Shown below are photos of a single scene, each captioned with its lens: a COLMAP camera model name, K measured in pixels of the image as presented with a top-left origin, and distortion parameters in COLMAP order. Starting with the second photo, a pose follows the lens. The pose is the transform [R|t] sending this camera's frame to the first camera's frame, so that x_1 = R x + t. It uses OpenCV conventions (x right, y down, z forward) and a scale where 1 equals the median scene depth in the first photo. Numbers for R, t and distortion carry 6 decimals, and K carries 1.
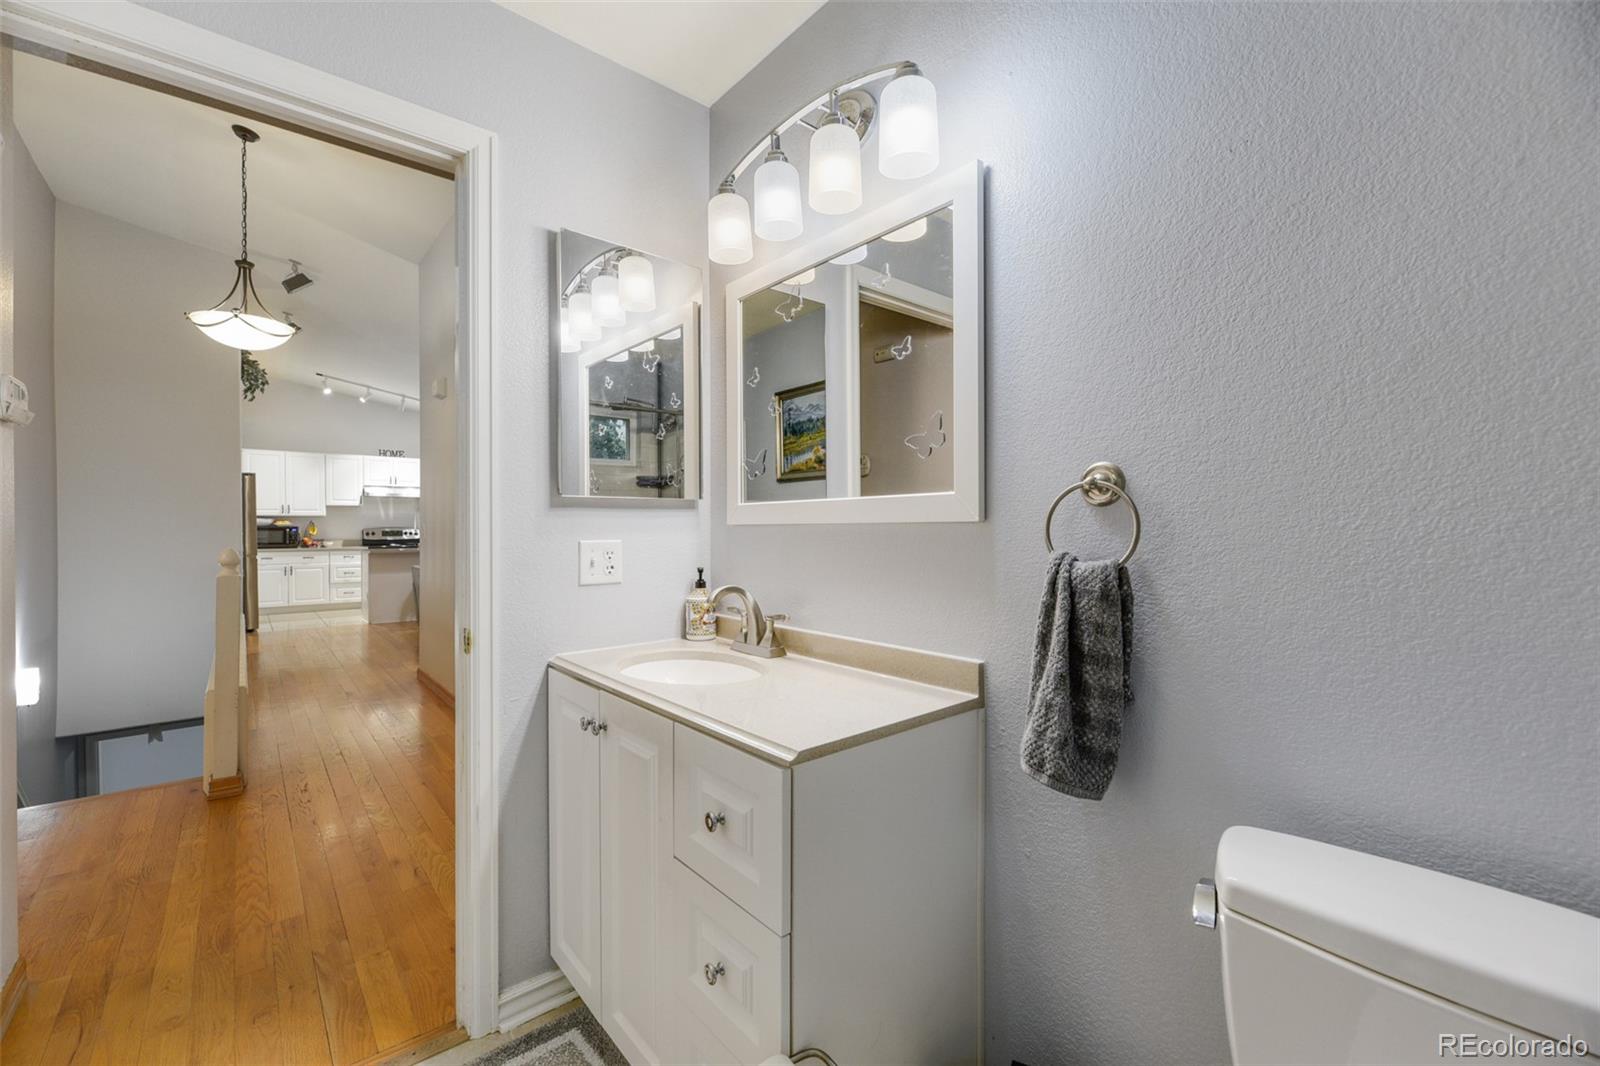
lens RADIAL K [[652.4, 0, 800.0], [0, 652.4, 533.0], [0, 0, 1]] dist [0.000672, 0.000018]
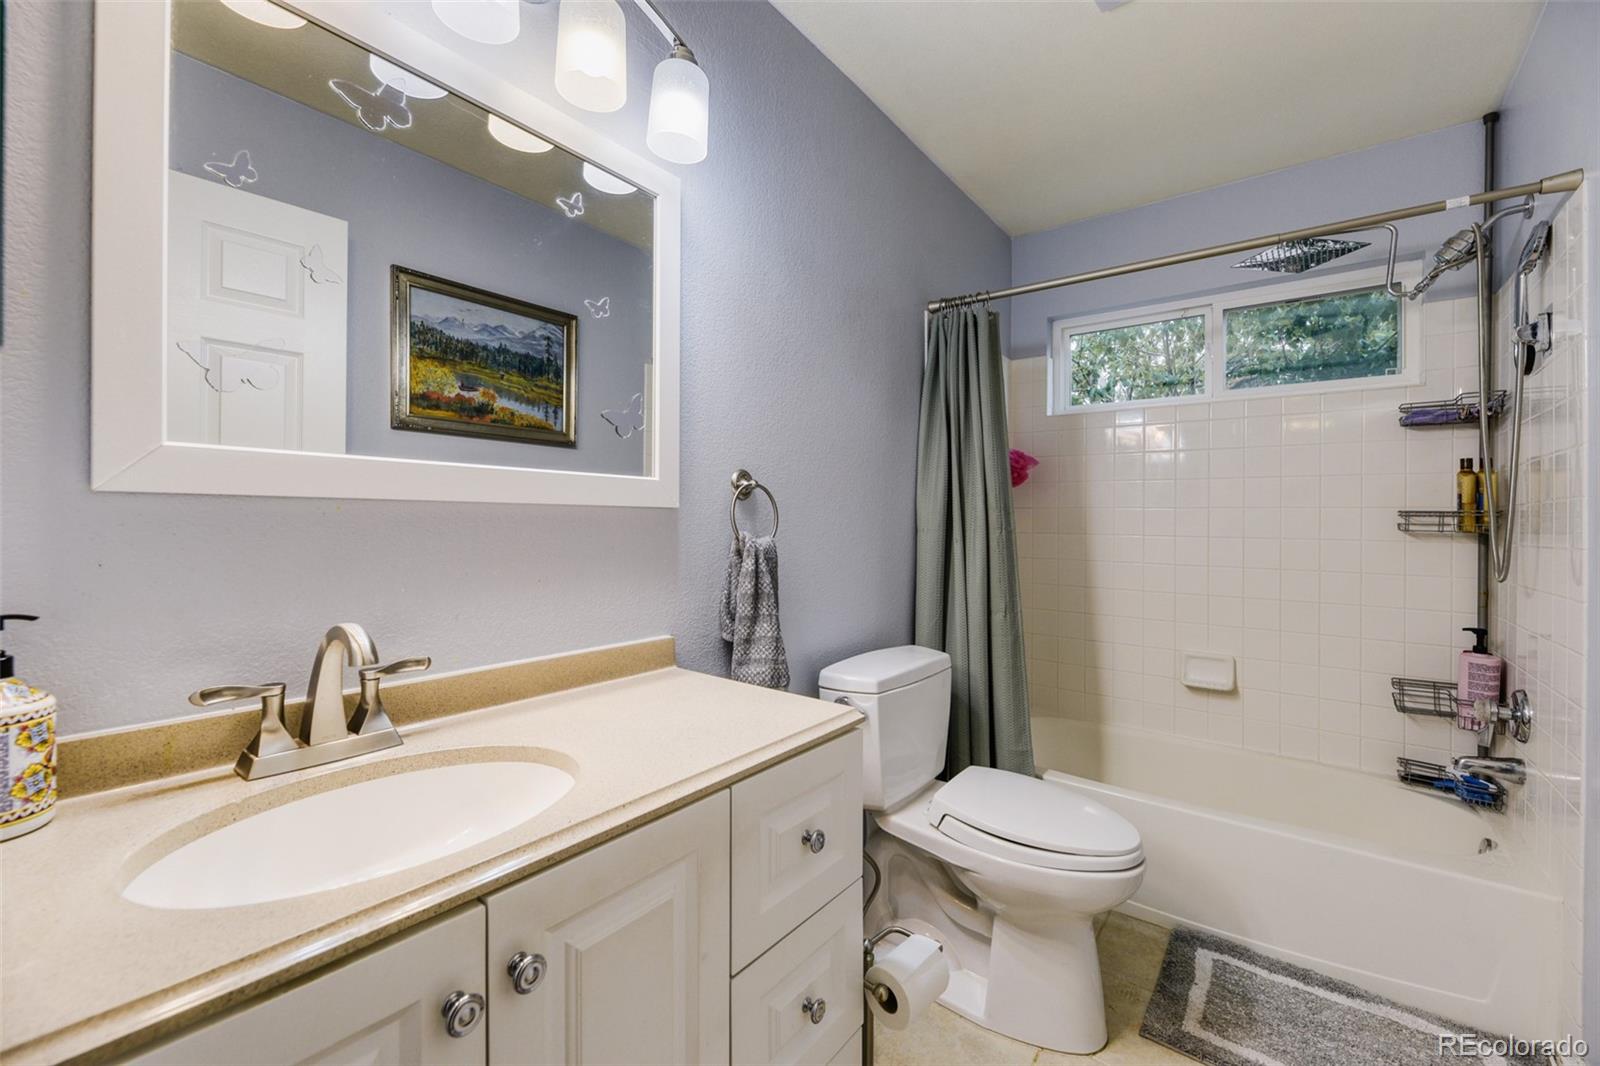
lens RADIAL K [[662.3, 0, 800.1], [0, 662.3, 526.3], [0, 0, 1]] dist [-0.000742, -0.000511]
pose [[-0.221044, -0.009297, 0.975219, -0.800873], [-0.010911, 0.999916, 0.007059, 0.000429], [-0.975203, -0.009080, -0.221127, 0.960962]]
